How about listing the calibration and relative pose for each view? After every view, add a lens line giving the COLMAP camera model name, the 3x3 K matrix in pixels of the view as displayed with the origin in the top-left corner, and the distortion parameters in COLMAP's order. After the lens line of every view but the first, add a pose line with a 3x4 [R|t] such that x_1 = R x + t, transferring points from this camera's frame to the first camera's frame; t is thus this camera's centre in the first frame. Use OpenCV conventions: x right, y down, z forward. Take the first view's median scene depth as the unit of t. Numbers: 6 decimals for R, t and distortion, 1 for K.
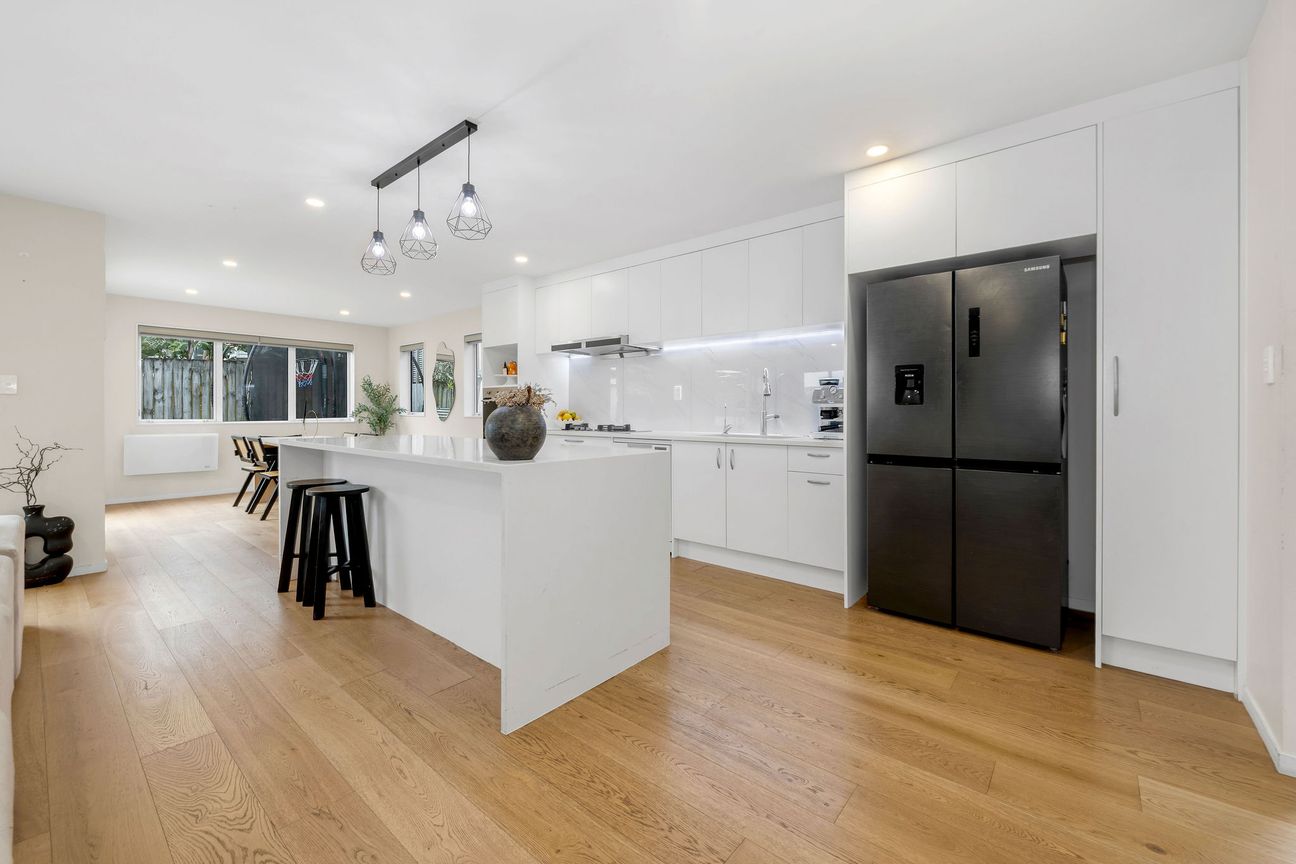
lens RADIAL K [[522.0, 0, 653.1], [0, 522.0, 417.1], [0, 0, 1]] dist [-0.010128, -0.000148]
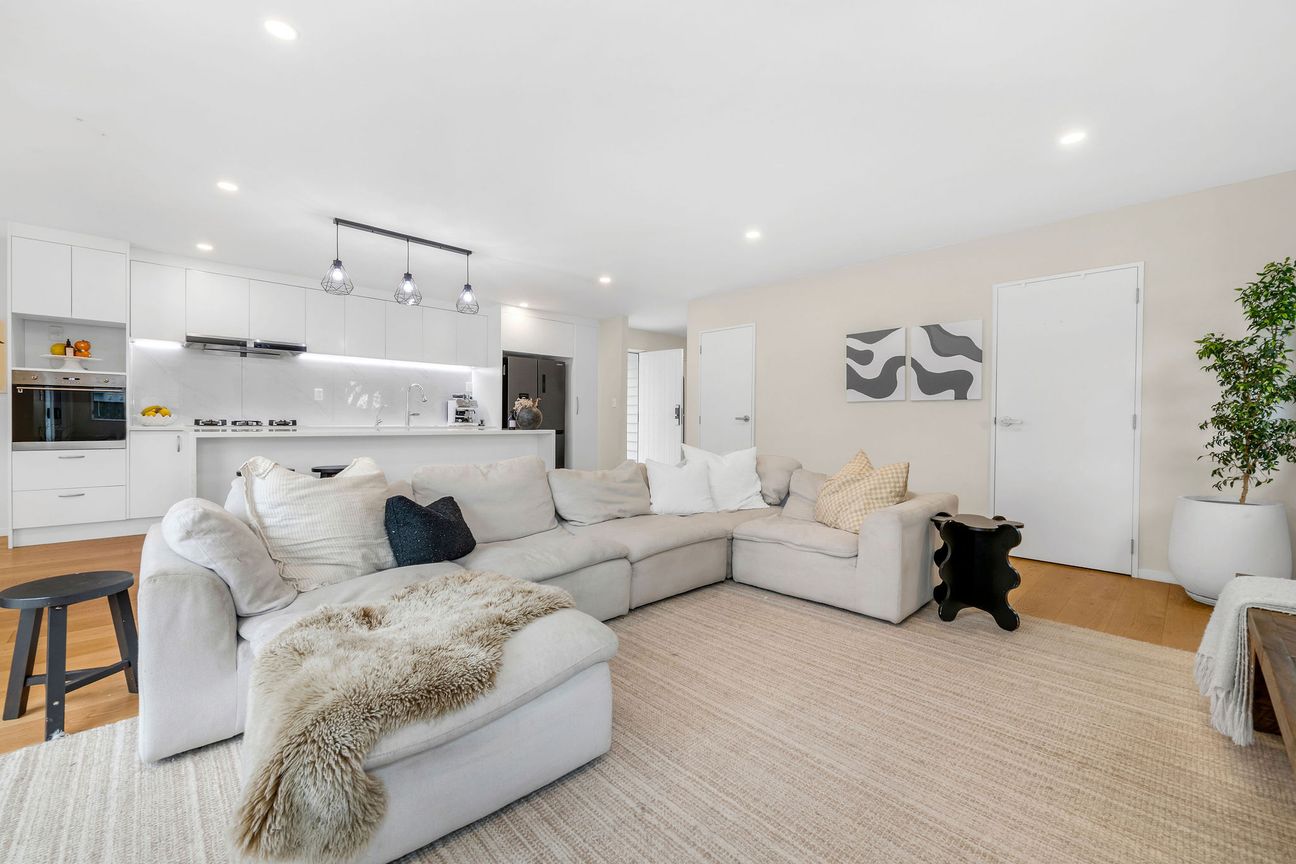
lens RADIAL K [[522.0, 0, 653.1], [0, 522.0, 417.1], [0, 0, 1]] dist [-0.010128, -0.000148]
pose [[0.106440, 0.006656, 0.994297, -0.693705], [0.004542, 0.999964, -0.007180, 0.013165], [-0.994309, 0.005280, 0.106406, 0.042294]]
